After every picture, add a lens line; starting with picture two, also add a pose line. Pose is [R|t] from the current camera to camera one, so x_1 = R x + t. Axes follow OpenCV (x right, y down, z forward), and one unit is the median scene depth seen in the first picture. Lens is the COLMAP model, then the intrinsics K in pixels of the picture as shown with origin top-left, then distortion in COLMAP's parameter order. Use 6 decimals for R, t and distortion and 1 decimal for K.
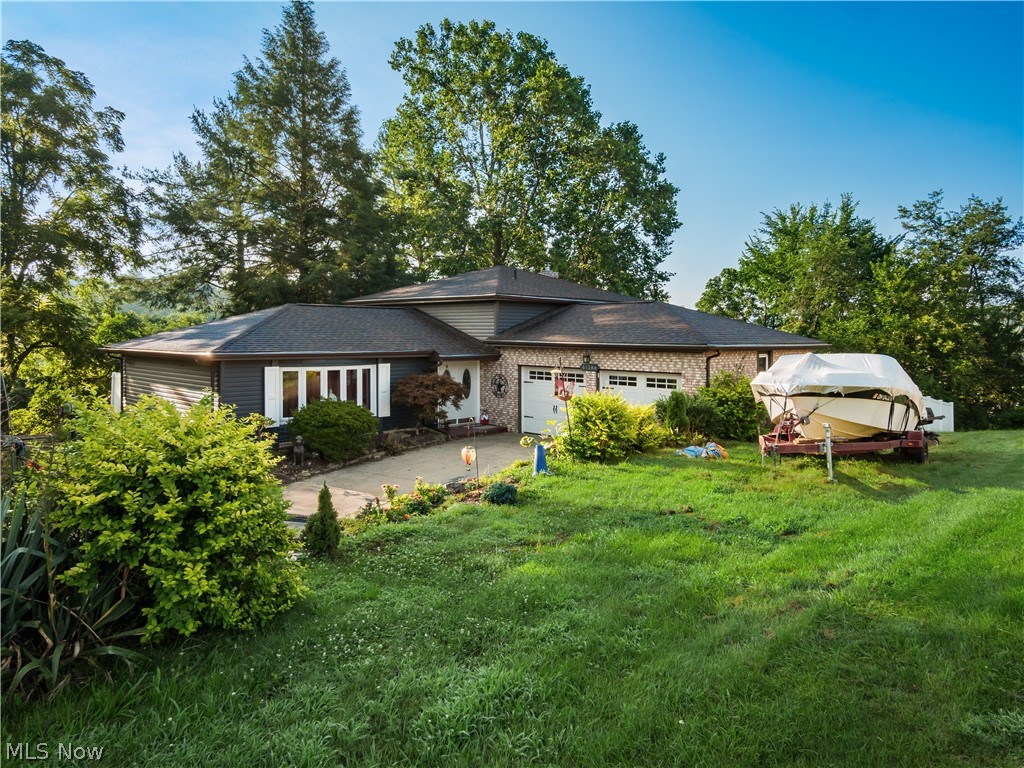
lens RADIAL K [[668.2, 0, 513.8], [0, 668.2, 292.9], [0, 0, 1]] dist [-0.003009, 0.001927]
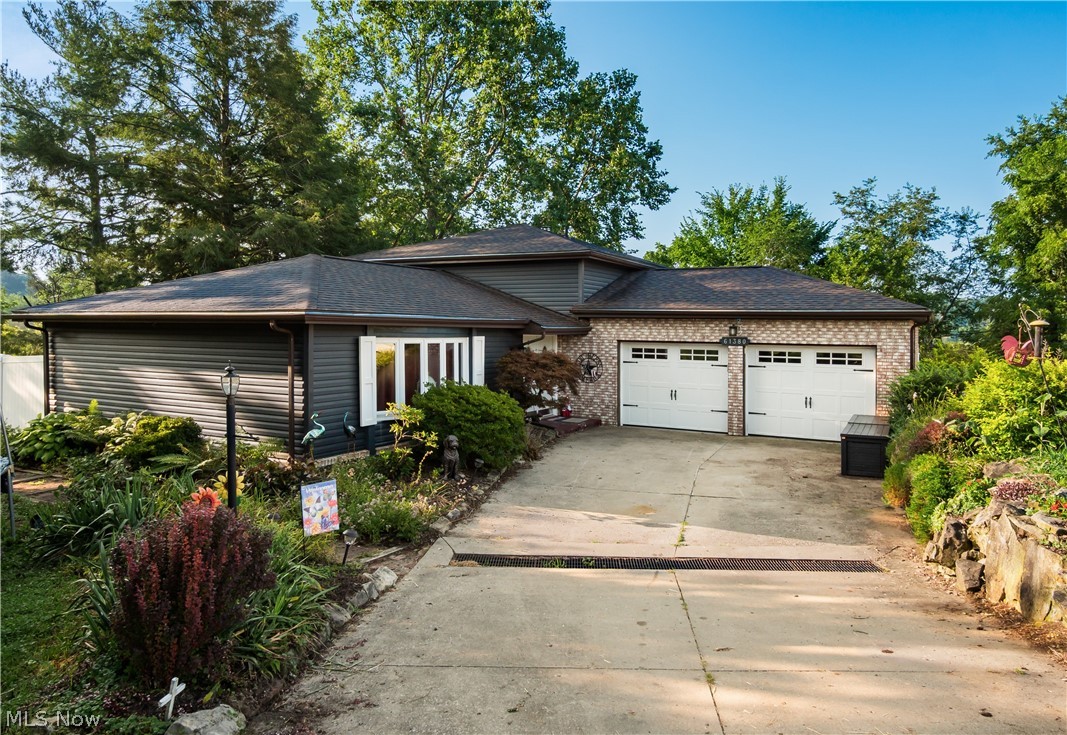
lens RADIAL K [[714.6, 0, 527.0], [0, 714.6, 289.8], [0, 0, 1]] dist [0.003158, -0.001612]
pose [[0.964122, 0.020775, 0.264646, -0.322054], [-0.023187, 0.999713, 0.005992, 0.045374], [-0.264446, -0.011914, 0.964327, 0.212306]]
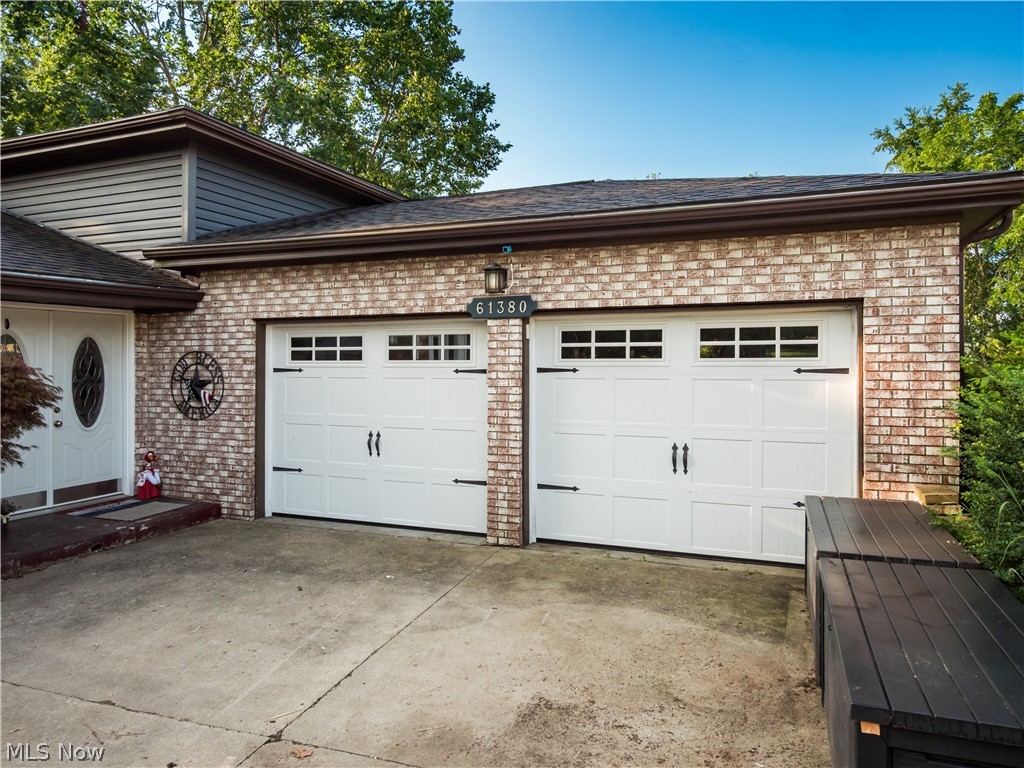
lens RADIAL K [[668.2, 0, 516.2], [0, 668.2, 342.2], [0, 0, 1]] dist [-0.003009, 0.001927]
pose [[0.922913, 0.003547, 0.384992, -0.002084], [-0.015605, 0.999480, 0.028202, 0.107427], [-0.384692, -0.032036, 0.922489, 0.633624]]
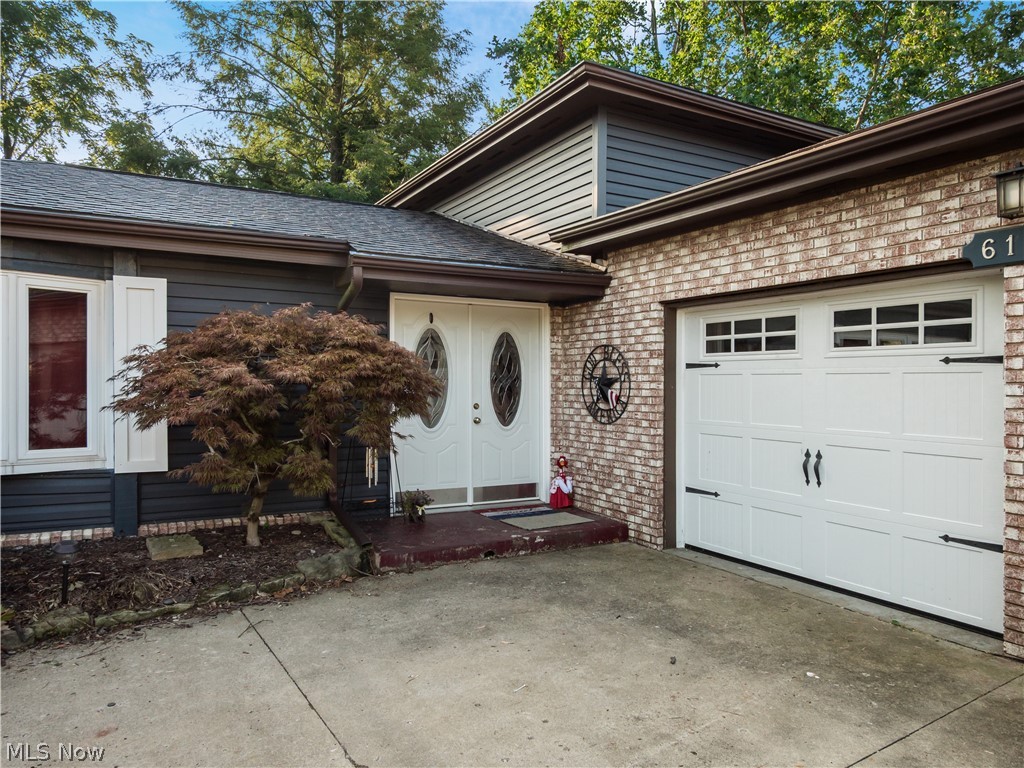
lens RADIAL K [[703.3, 0, 527.7], [0, 703.3, 370.8], [0, 0, 1]] dist [0.002188, -0.003317]
pose [[0.963247, -0.002362, -0.268608, 0.030274], [0.013394, 0.999140, 0.039246, 0.123369], [0.268284, -0.041401, 0.962450, 0.703260]]
